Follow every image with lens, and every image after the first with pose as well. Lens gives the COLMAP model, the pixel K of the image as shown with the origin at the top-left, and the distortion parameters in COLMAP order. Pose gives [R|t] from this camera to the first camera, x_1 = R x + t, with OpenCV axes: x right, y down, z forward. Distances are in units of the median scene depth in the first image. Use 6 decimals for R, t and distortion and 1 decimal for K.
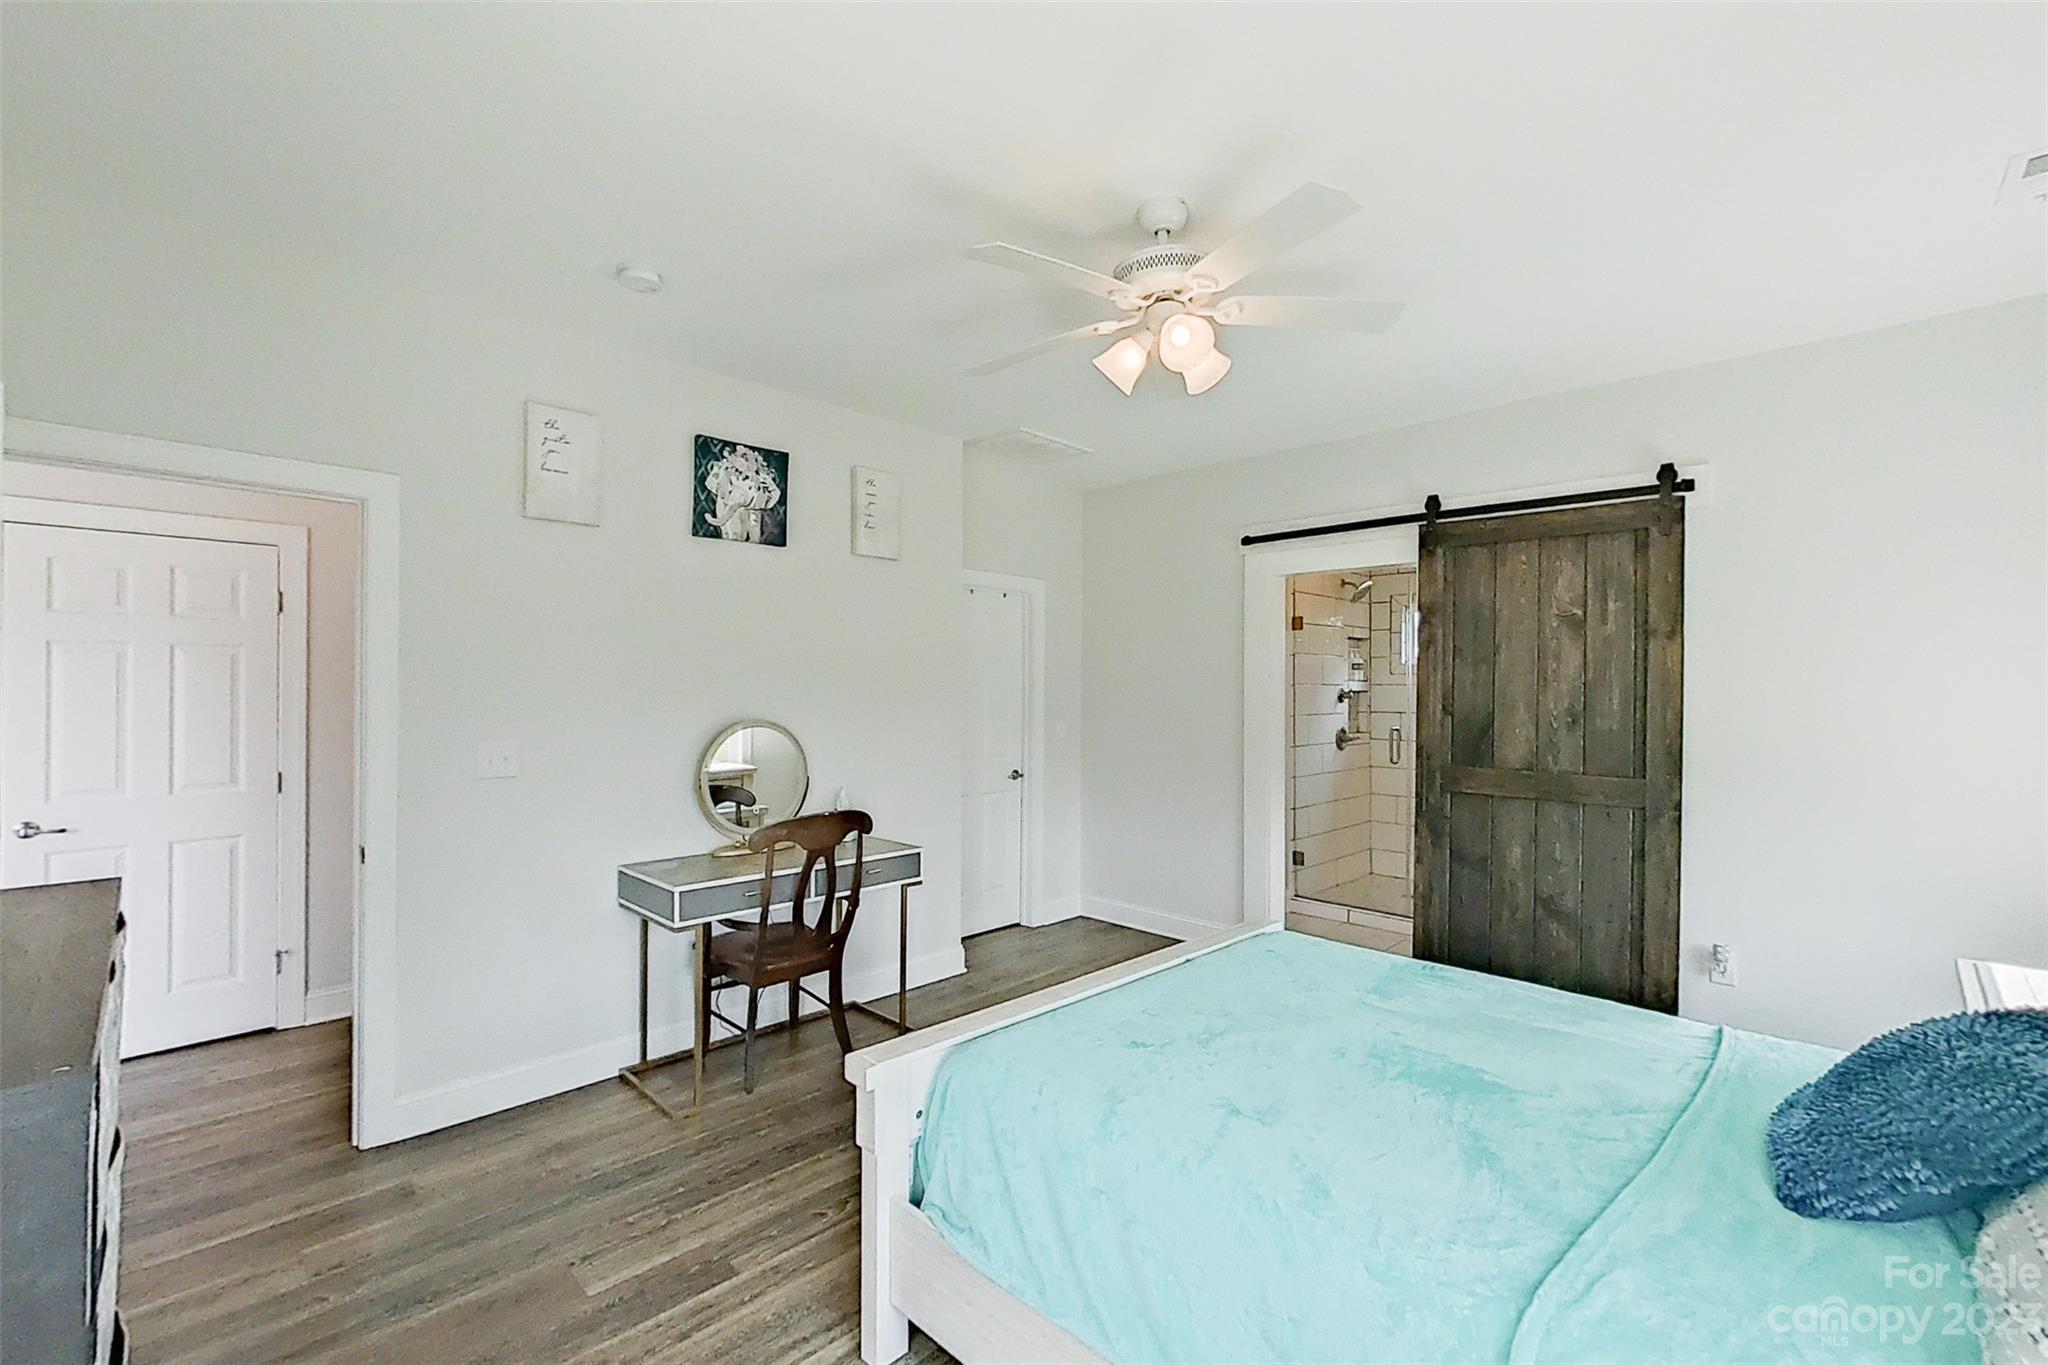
lens RADIAL K [[882.2, 0, 1025.0], [0, 882.2, 685.4], [0, 0, 1]] dist [0.001032, -0.000080]
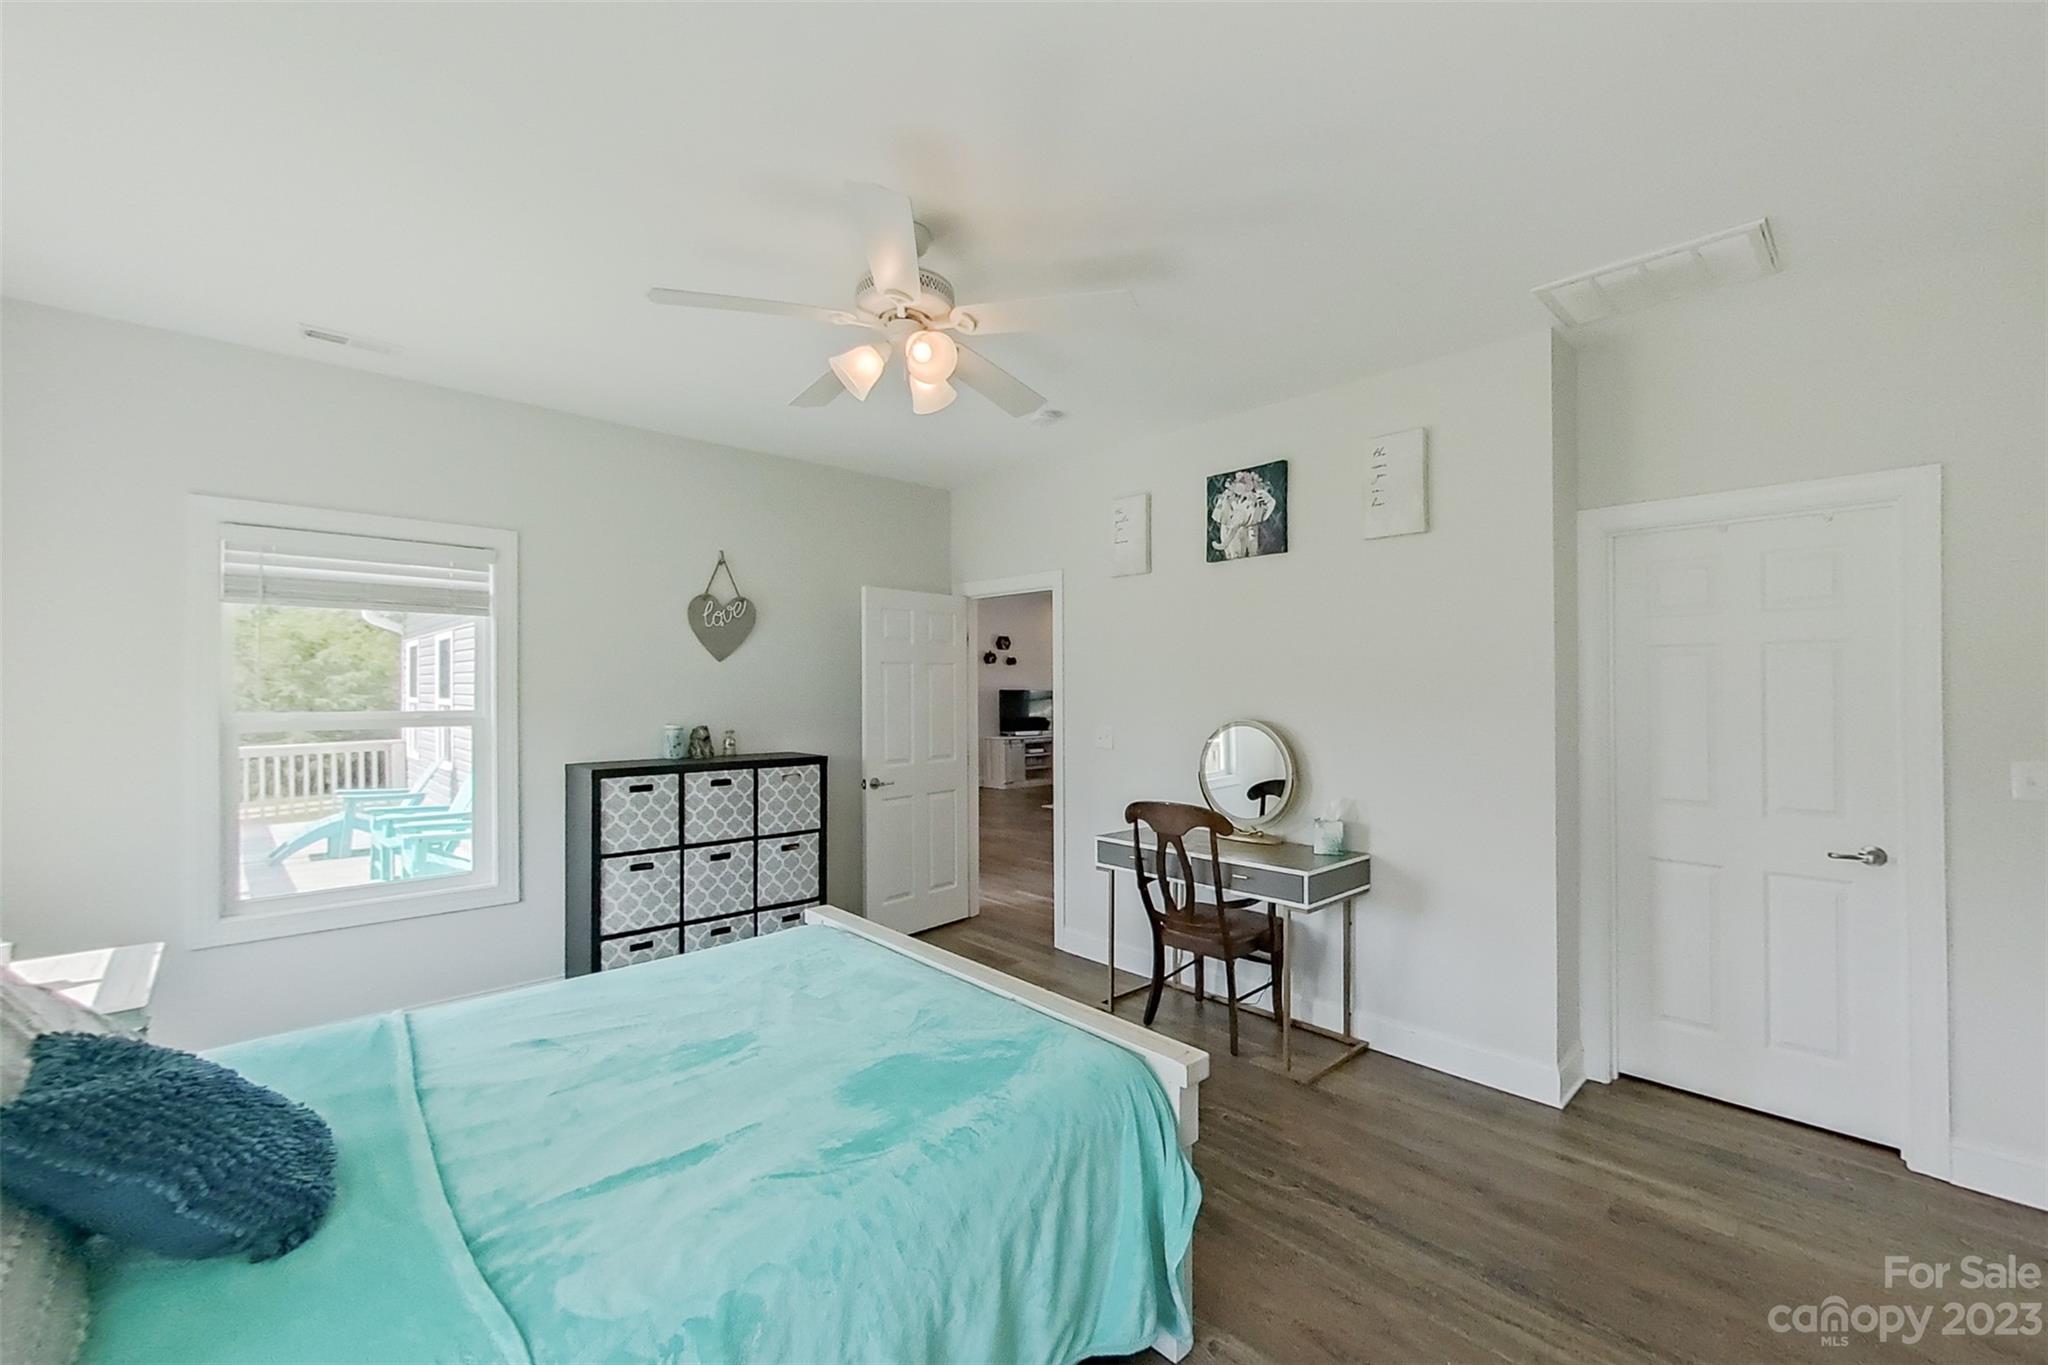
lens RADIAL K [[836.7, 0, 1020.0], [0, 836.7, 686.5], [0, 0, 1]] dist [-0.001749, -0.000592]
pose [[-0.035569, -0.012755, -0.999286, 0.743862], [-0.001725, 0.999918, -0.012701, 0.012313], [0.999366, 0.001271, -0.035588, 0.767028]]
